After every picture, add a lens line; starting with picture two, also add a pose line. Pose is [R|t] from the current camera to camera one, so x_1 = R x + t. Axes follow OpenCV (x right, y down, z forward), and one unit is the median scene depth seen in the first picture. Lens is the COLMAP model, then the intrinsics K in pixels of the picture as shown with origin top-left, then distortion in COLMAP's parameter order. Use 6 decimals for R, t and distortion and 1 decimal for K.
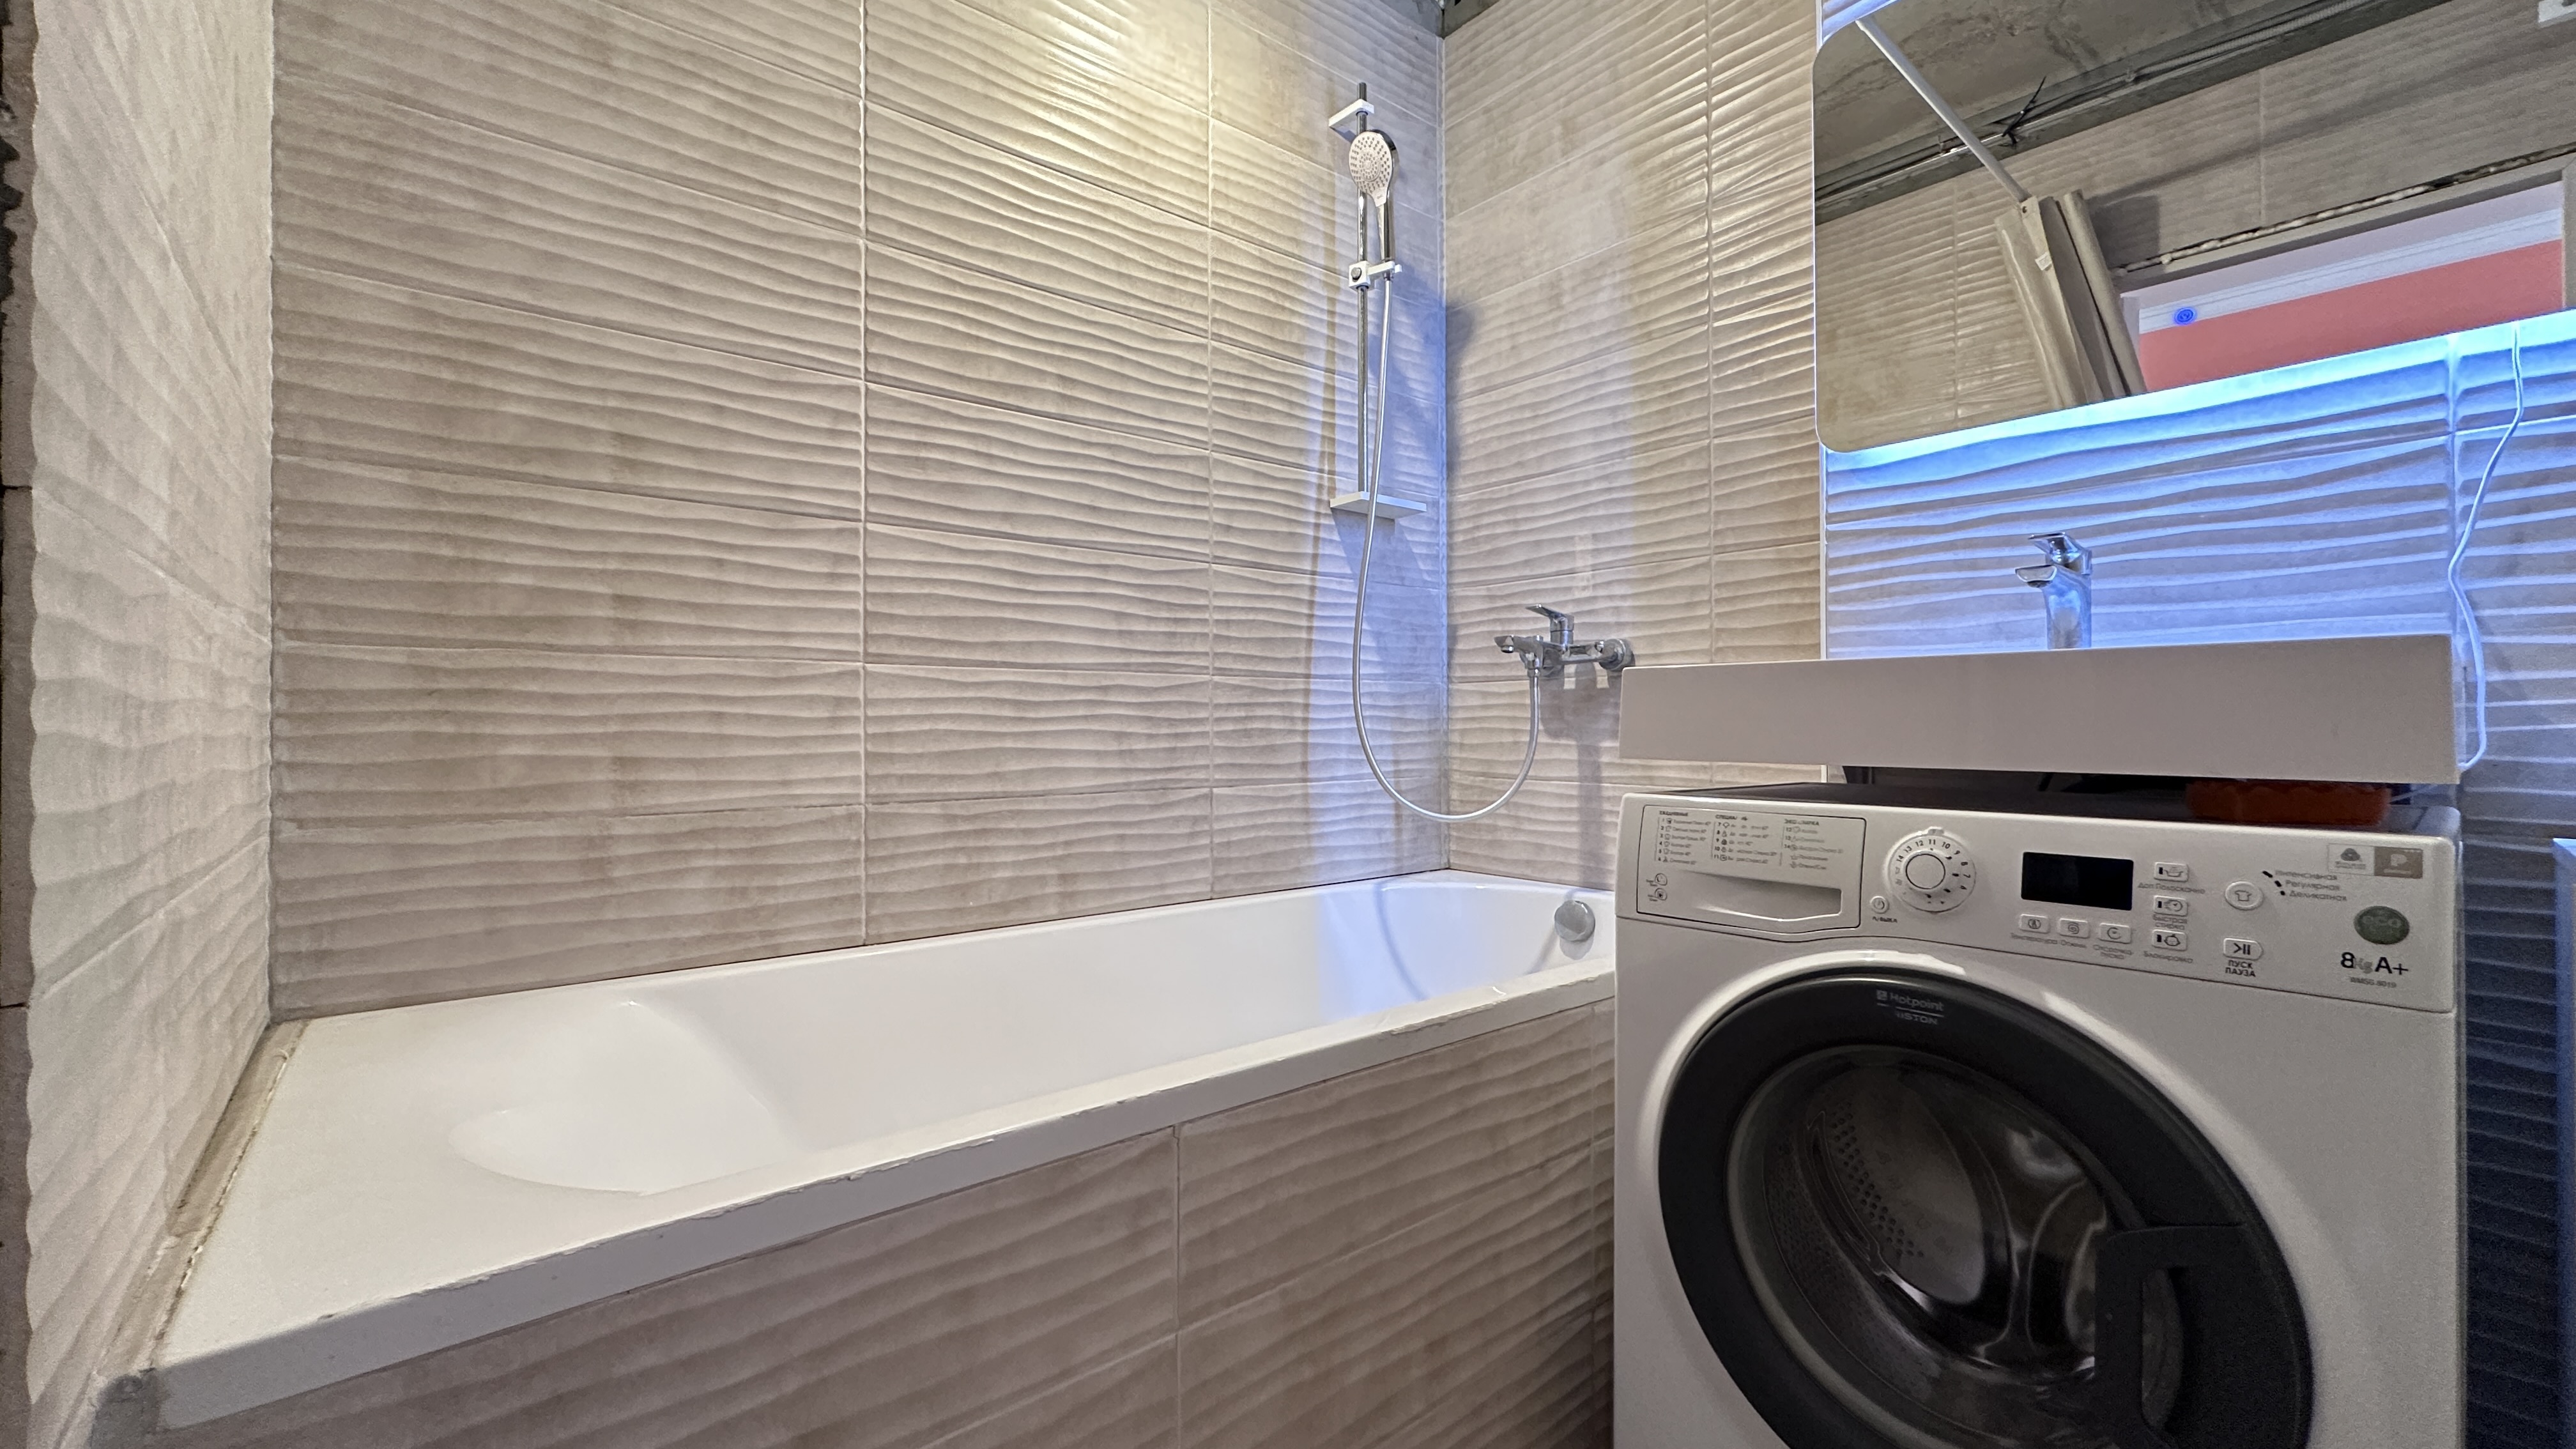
lens RADIAL K [[1025.8, 0, 1282.3], [0, 1025.8, 726.4], [0, 0, 1]] dist [0.000160, -0.000177]
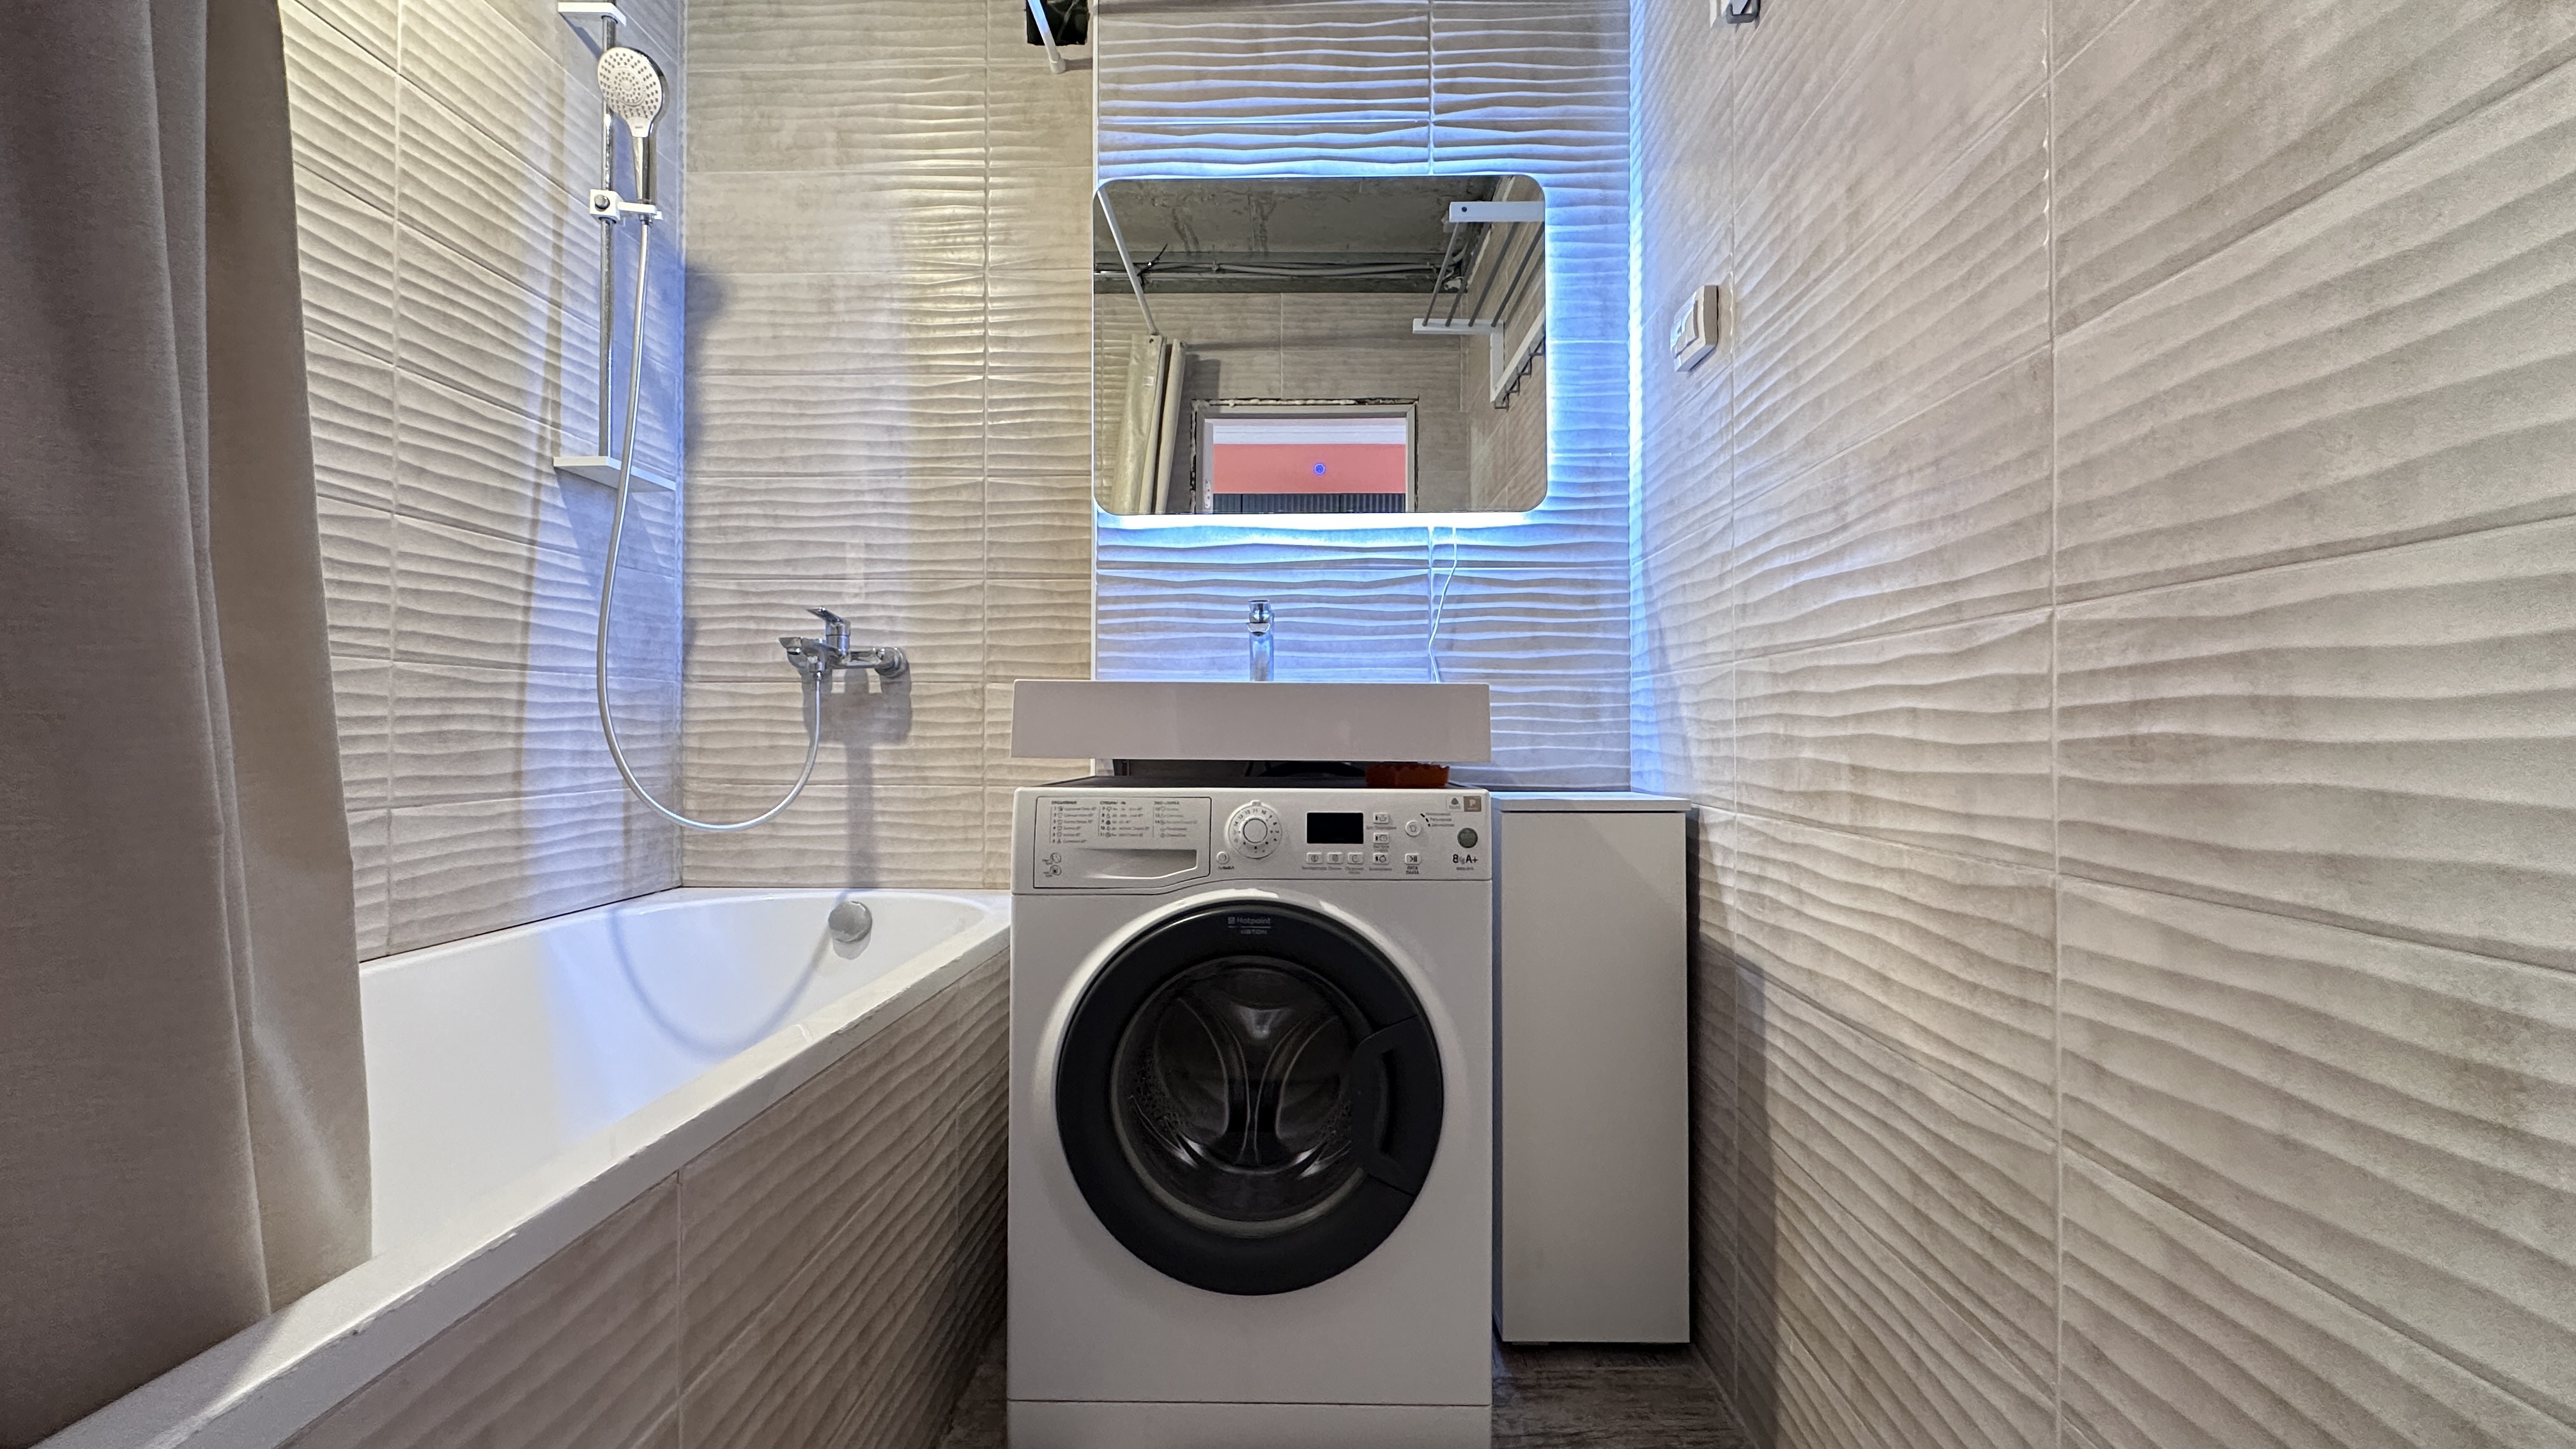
lens RADIAL K [[1025.8, 0, 1285.4], [0, 1025.8, 727.9], [0, 0, 1]] dist [0.000160, -0.000177]
pose [[0.664395, 0.006472, 0.747353, -0.195054], [-0.003998, 0.999979, -0.005105, 0.001257], [-0.747371, 0.000404, 0.664407, 0.000869]]
